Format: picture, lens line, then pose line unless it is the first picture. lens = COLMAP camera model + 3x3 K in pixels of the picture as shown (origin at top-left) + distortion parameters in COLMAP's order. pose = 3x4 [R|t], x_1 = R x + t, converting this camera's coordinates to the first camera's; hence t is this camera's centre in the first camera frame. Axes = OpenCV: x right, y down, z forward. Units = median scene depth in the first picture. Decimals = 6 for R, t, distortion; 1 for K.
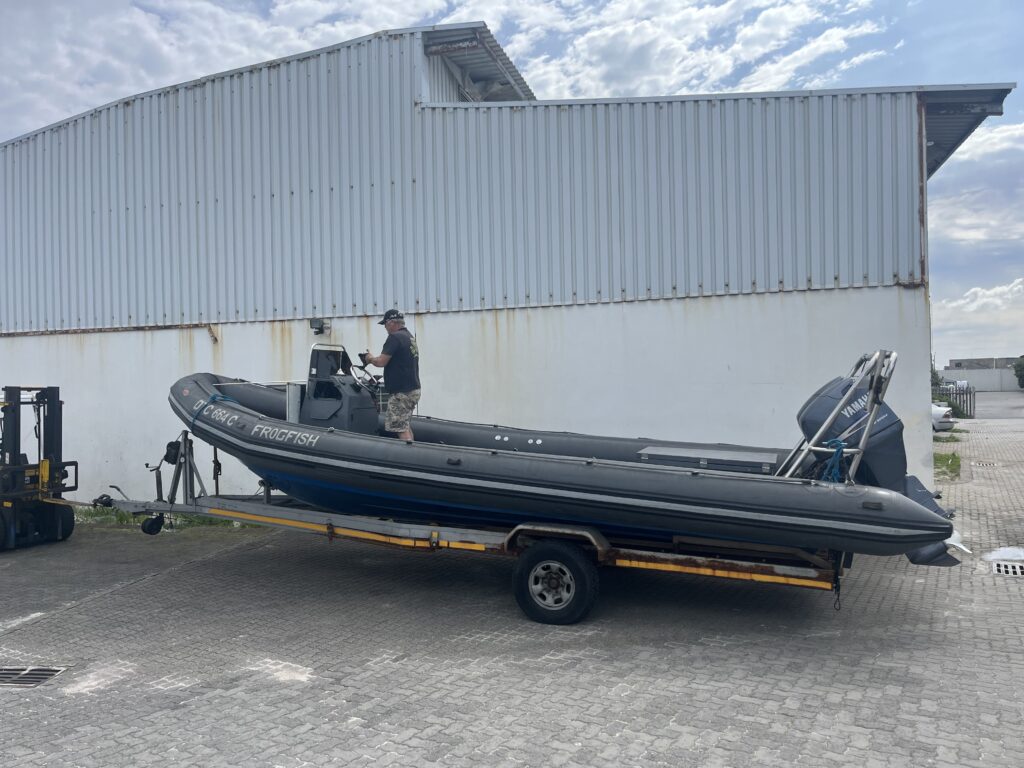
lens RADIAL K [[780.9, 0, 512.0], [0, 780.9, 384.0], [0, 0, 1]] dist [0.079736, -0.123877]
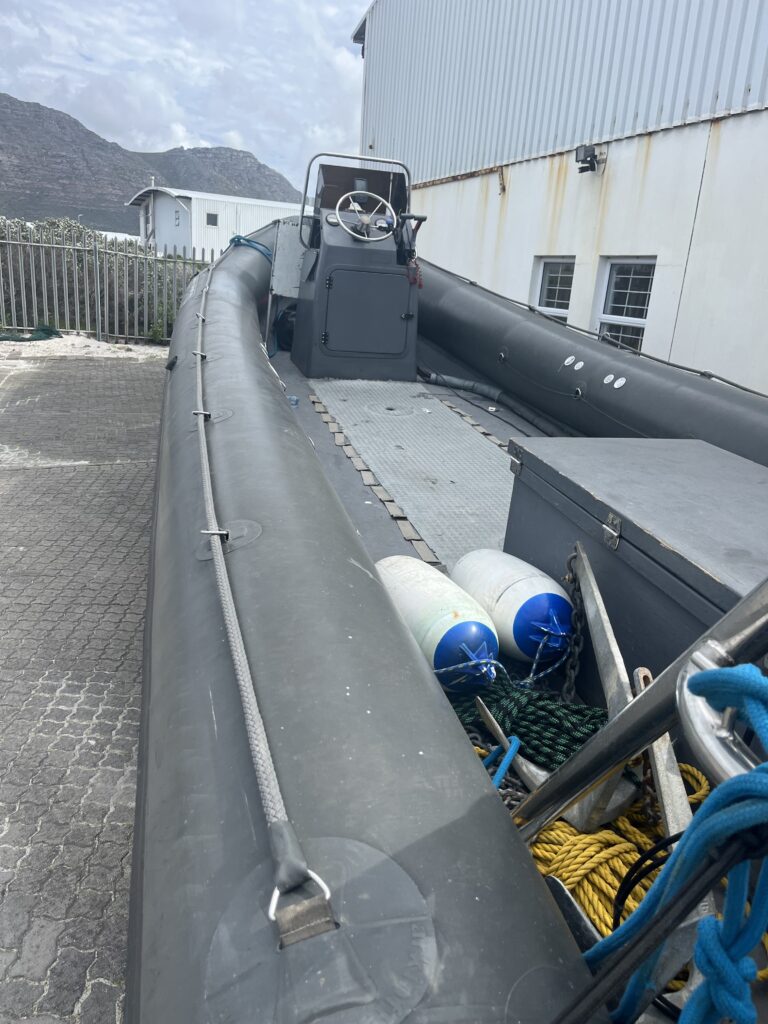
lens RADIAL K [[780.9, 0, 384.0], [0, 780.9, 512.0], [0, 0, 1]] dist [0.079736, -0.123877]
pose [[0.550051, 0.299726, -0.779492, 0.386166], [-0.075820, 0.947445, 0.310804, 0.017616], [0.831682, -0.111857, 0.543868, 0.769279]]
